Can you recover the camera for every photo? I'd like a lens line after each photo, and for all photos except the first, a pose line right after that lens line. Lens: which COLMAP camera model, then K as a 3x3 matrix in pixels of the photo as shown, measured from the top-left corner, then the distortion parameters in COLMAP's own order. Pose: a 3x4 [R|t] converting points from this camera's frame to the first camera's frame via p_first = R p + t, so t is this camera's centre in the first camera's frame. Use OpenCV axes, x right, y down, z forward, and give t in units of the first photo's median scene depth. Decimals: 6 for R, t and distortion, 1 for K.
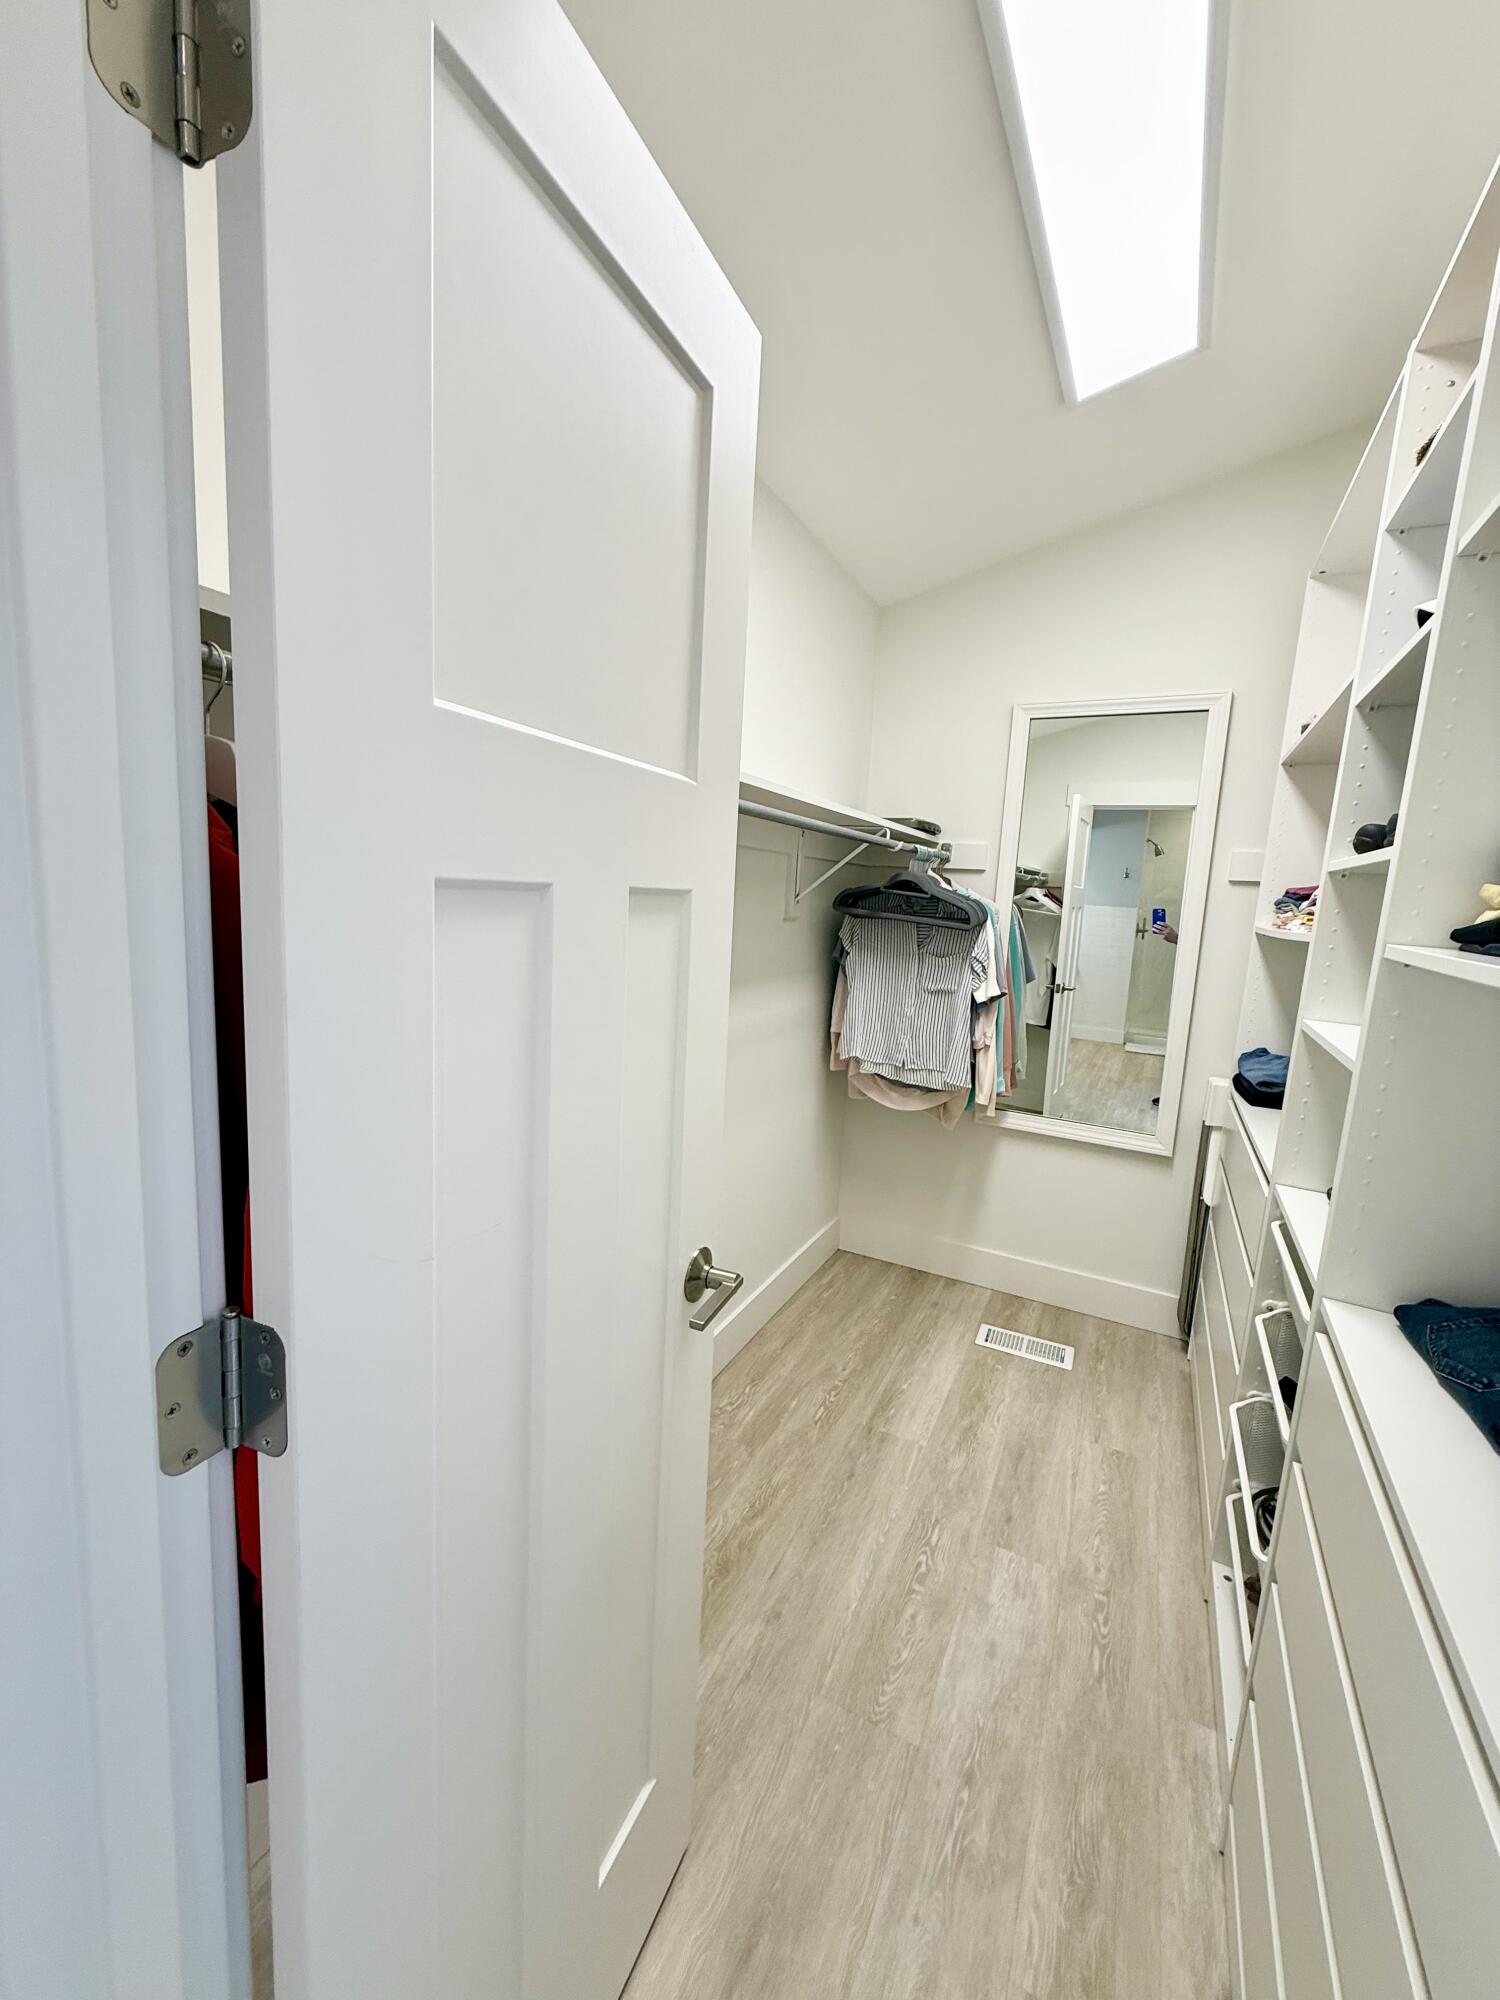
lens RADIAL K [[793.4, 0, 761.5], [0, 793.4, 982.1], [0, 0, 1]] dist [-0.001606, 0.000449]
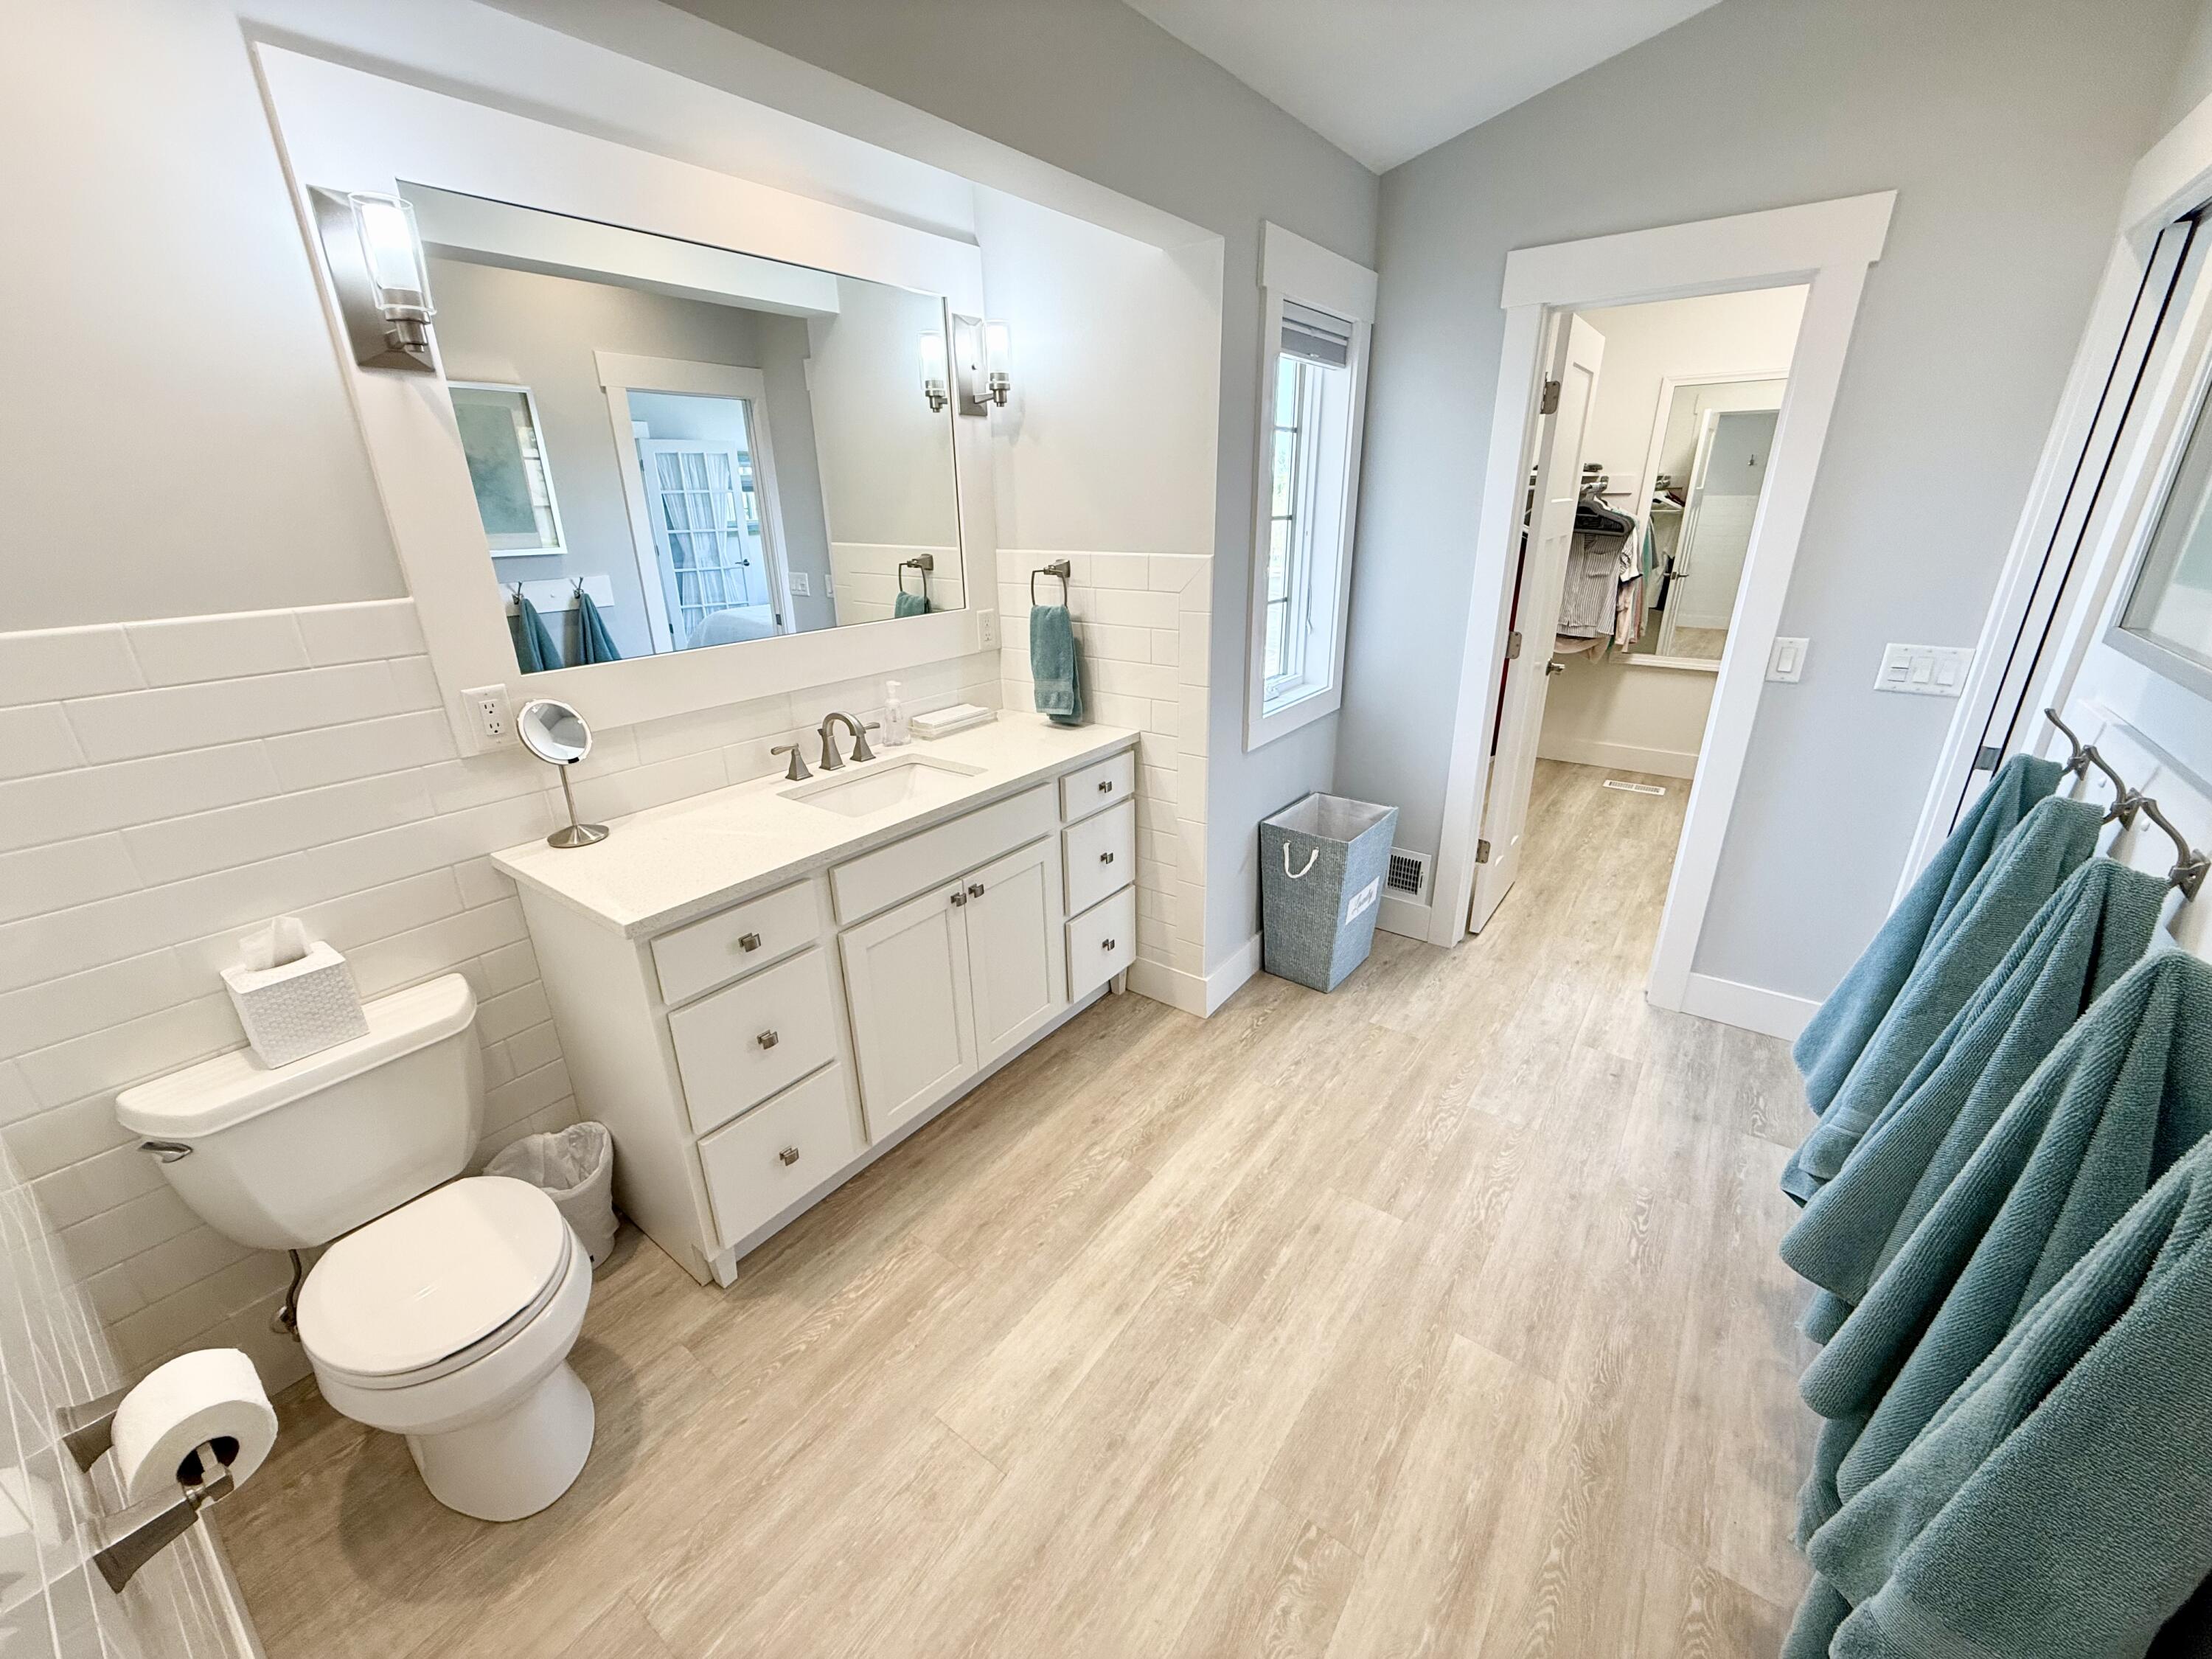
lens RADIAL K [[877.5, 0, 1098.2], [0, 877.5, 830.2], [0, 0, 1]] dist [-0.001606, 0.000449]
pose [[0.980228, -0.001077, -0.197869, -0.403074], [0.049586, 0.969414, 0.240371, 0.032006], [0.191558, -0.245430, 0.950300, -0.984033]]
